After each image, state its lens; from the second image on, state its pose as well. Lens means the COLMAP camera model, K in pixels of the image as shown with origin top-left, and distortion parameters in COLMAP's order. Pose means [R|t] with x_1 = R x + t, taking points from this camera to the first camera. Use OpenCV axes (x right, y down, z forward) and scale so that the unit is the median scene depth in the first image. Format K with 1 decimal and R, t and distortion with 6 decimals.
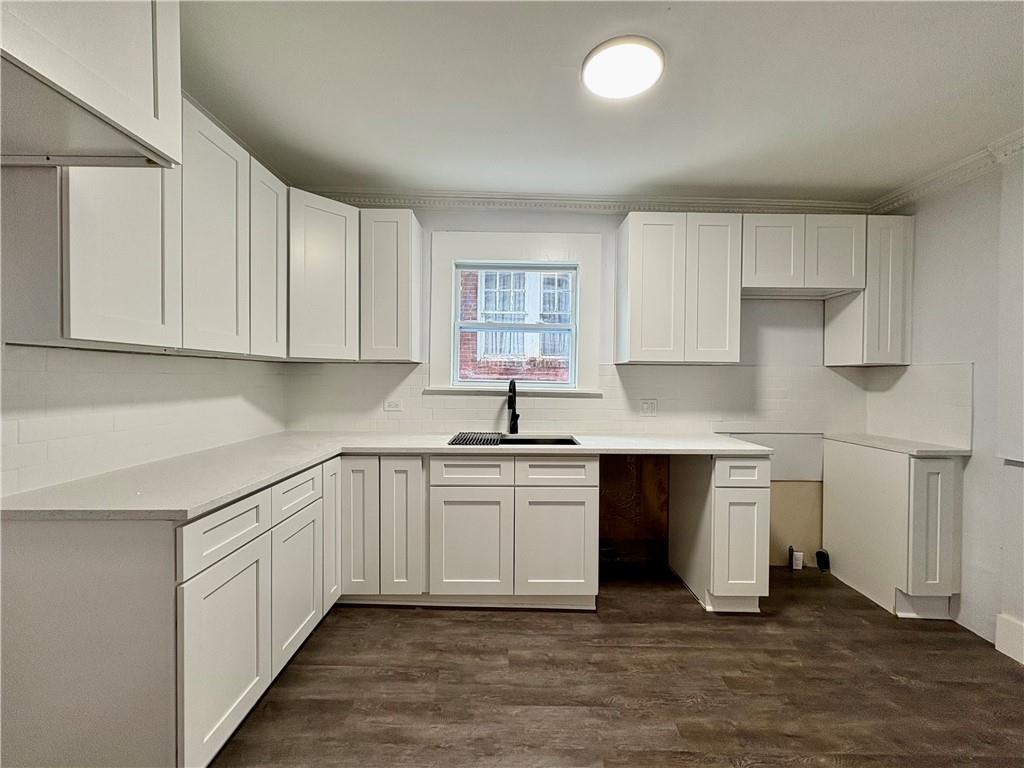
lens RADIAL K [[406.0, 0, 505.1], [0, 406.0, 382.6], [0, 0, 1]] dist [-0.000438, 0.000231]
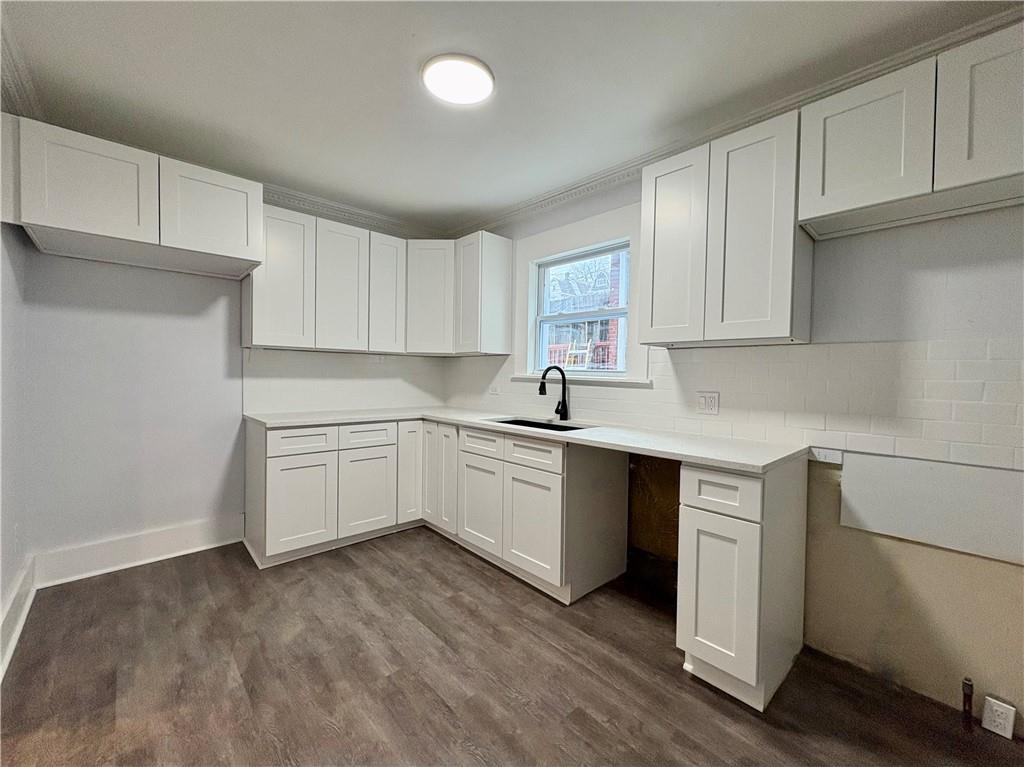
lens RADIAL K [[406.0, 0, 505.1], [0, 406.0, 382.1], [0, 0, 1]] dist [-0.000438, 0.000231]
pose [[0.682289, 0.018235, -0.730855, 0.846032], [-0.022228, 0.999744, 0.004193, 0.034336], [0.730744, 0.013384, 0.682520, 0.241592]]
